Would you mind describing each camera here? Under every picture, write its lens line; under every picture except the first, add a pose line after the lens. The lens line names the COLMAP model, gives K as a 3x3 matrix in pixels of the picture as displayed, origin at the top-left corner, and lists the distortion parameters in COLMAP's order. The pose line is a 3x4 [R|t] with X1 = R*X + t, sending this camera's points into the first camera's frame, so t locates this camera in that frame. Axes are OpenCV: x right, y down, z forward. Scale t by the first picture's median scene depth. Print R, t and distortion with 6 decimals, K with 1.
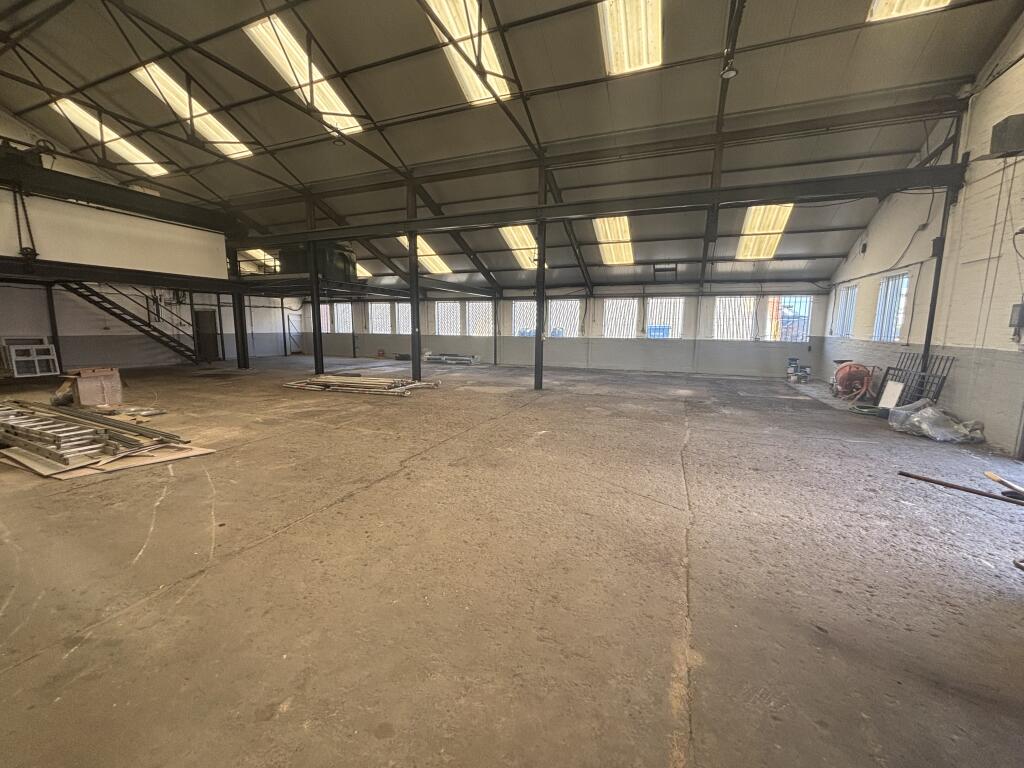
lens RADIAL K [[411.5, 0, 512.0], [0, 411.5, 384.0], [0, 0, 1]] dist [-0.003540, -0.000350]
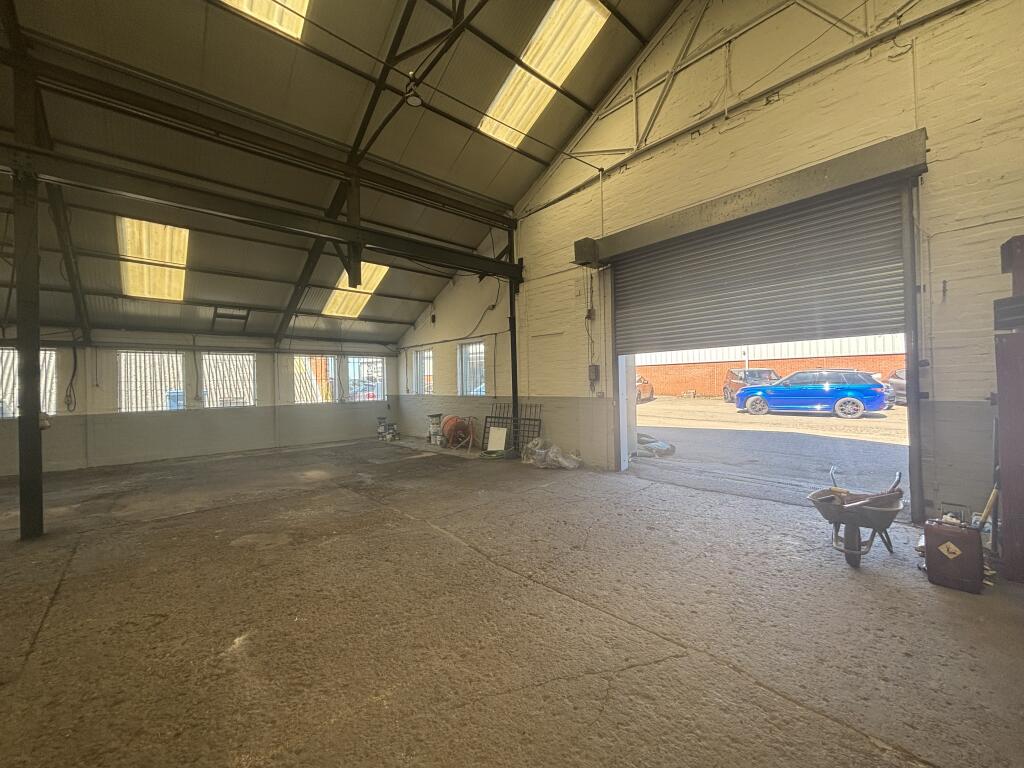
lens RADIAL K [[410.9, 0, 512.0], [0, 410.9, 384.0], [0, 0, 1]] dist [0.000886, -0.000710]
pose [[0.436913, -0.020011, 0.899281, -0.083359], [0.154482, 0.986568, -0.053101, -0.037576], [-0.886139, 0.162124, 0.434135, 0.245221]]
